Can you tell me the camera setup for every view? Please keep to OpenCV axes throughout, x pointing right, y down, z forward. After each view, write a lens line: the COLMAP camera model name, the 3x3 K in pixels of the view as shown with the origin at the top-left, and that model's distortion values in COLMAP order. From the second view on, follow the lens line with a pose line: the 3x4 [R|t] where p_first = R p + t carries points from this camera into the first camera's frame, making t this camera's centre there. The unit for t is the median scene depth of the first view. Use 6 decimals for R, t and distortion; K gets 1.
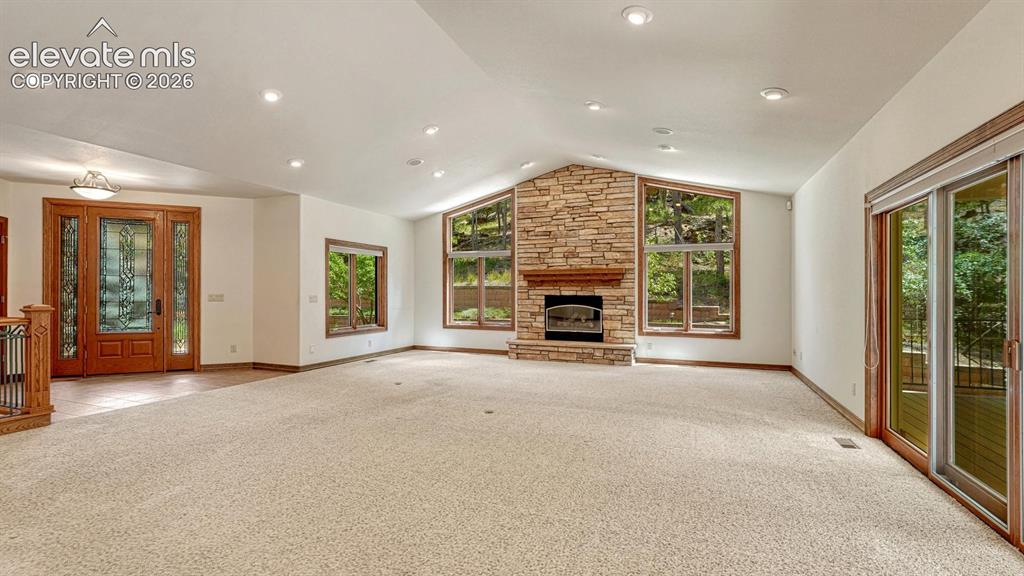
lens RADIAL K [[468.5, 0, 521.8], [0, 468.5, 291.7], [0, 0, 1]] dist [0.004276, 0.000083]
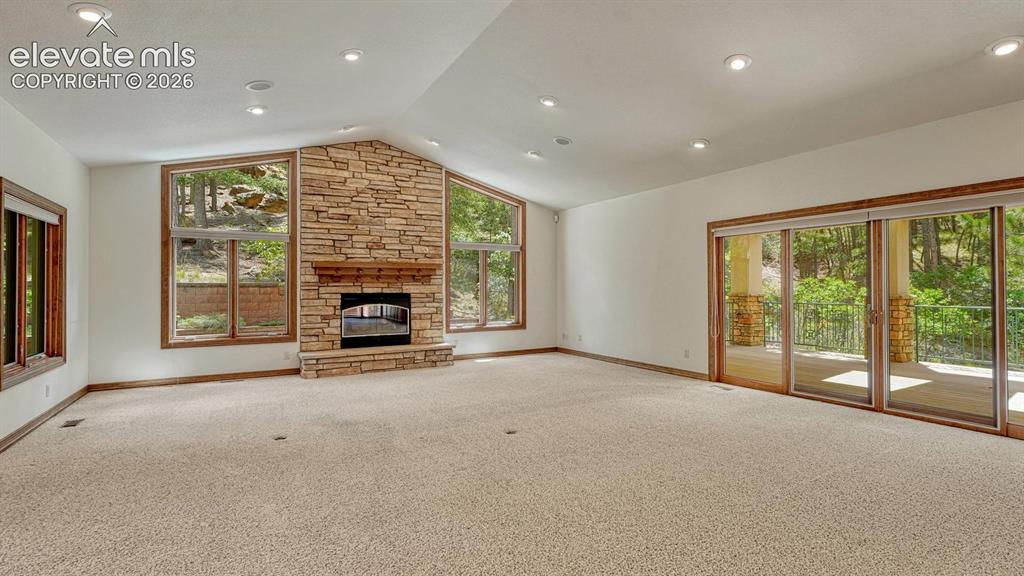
lens RADIAL K [[468.5, 0, 520.6], [0, 468.5, 284.0], [0, 0, 1]] dist [0.004276, 0.000083]
pose [[0.620487, 0.002325, 0.784214, -0.408589], [0.003844, 0.999975, -0.006006, -0.002586], [-0.784208, 0.006741, 0.620462, 0.268315]]
